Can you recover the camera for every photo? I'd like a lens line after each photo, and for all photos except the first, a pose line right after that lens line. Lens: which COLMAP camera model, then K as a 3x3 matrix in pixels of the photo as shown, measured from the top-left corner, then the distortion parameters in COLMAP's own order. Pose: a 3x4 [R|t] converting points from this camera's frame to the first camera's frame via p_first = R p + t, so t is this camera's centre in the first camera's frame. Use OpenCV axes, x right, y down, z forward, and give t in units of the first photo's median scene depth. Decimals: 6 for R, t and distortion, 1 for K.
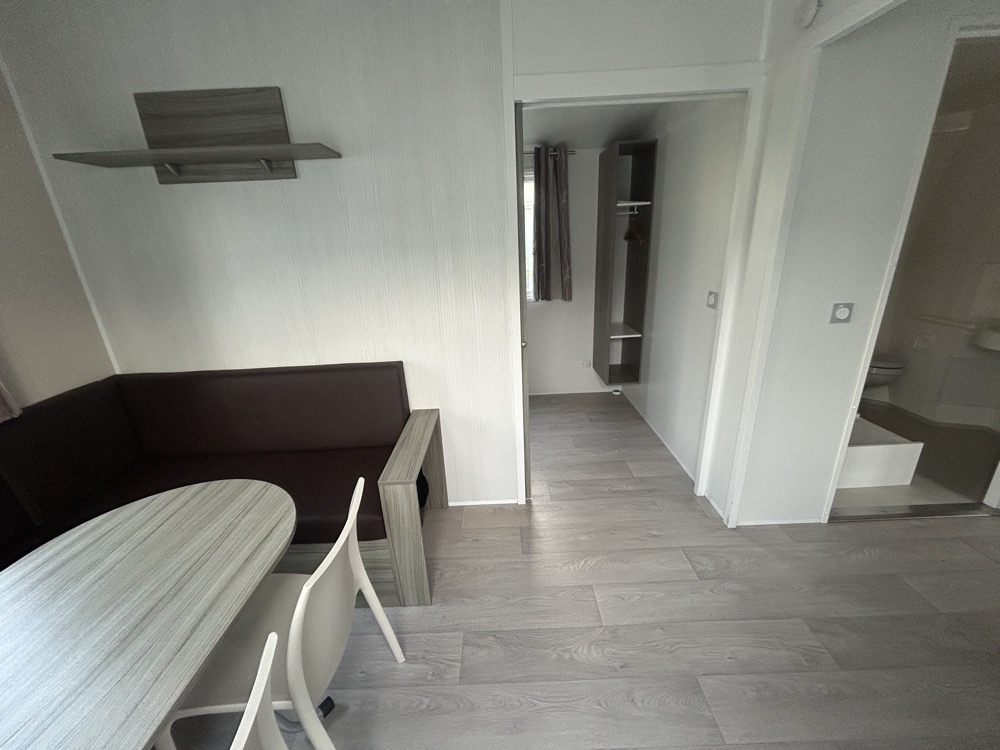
lens RADIAL K [[403.5, 0, 498.8], [0, 403.5, 373.3], [0, 0, 1]] dist [0.000855, -0.000169]
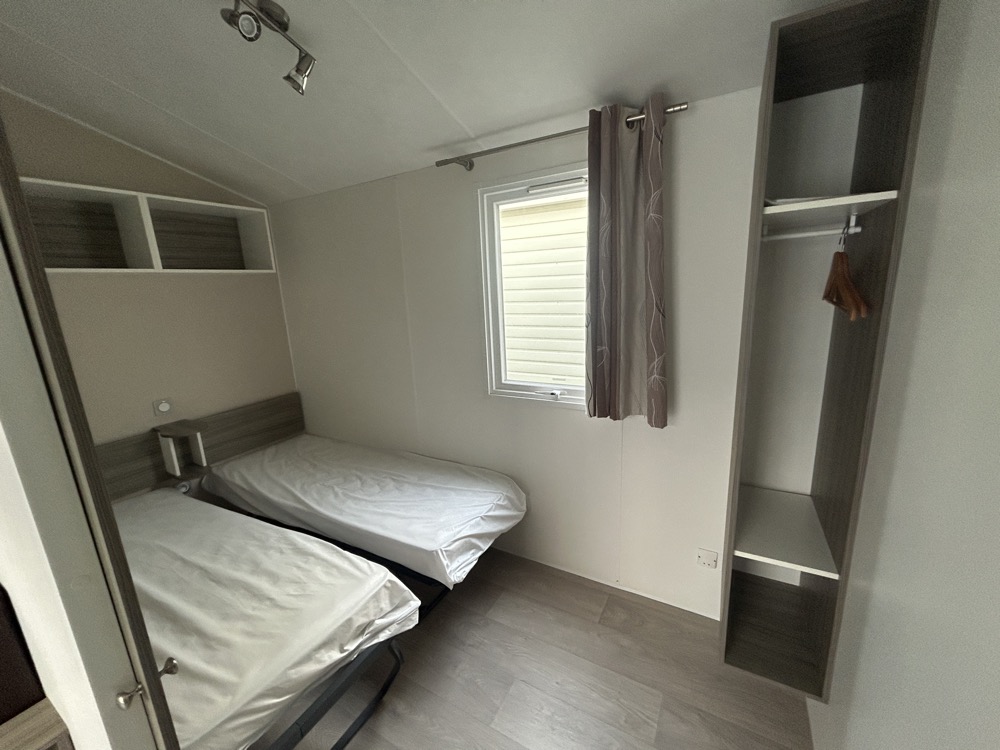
lens RADIAL K [[403.5, 0, 500.1], [0, 403.5, 373.0], [0, 0, 1]] dist [0.000855, -0.000169]
pose [[0.862523, 0.108099, -0.494337, 0.245001], [-0.151779, 0.987202, -0.048950, -0.196109], [0.482719, 0.117251, 0.867891, 0.521511]]
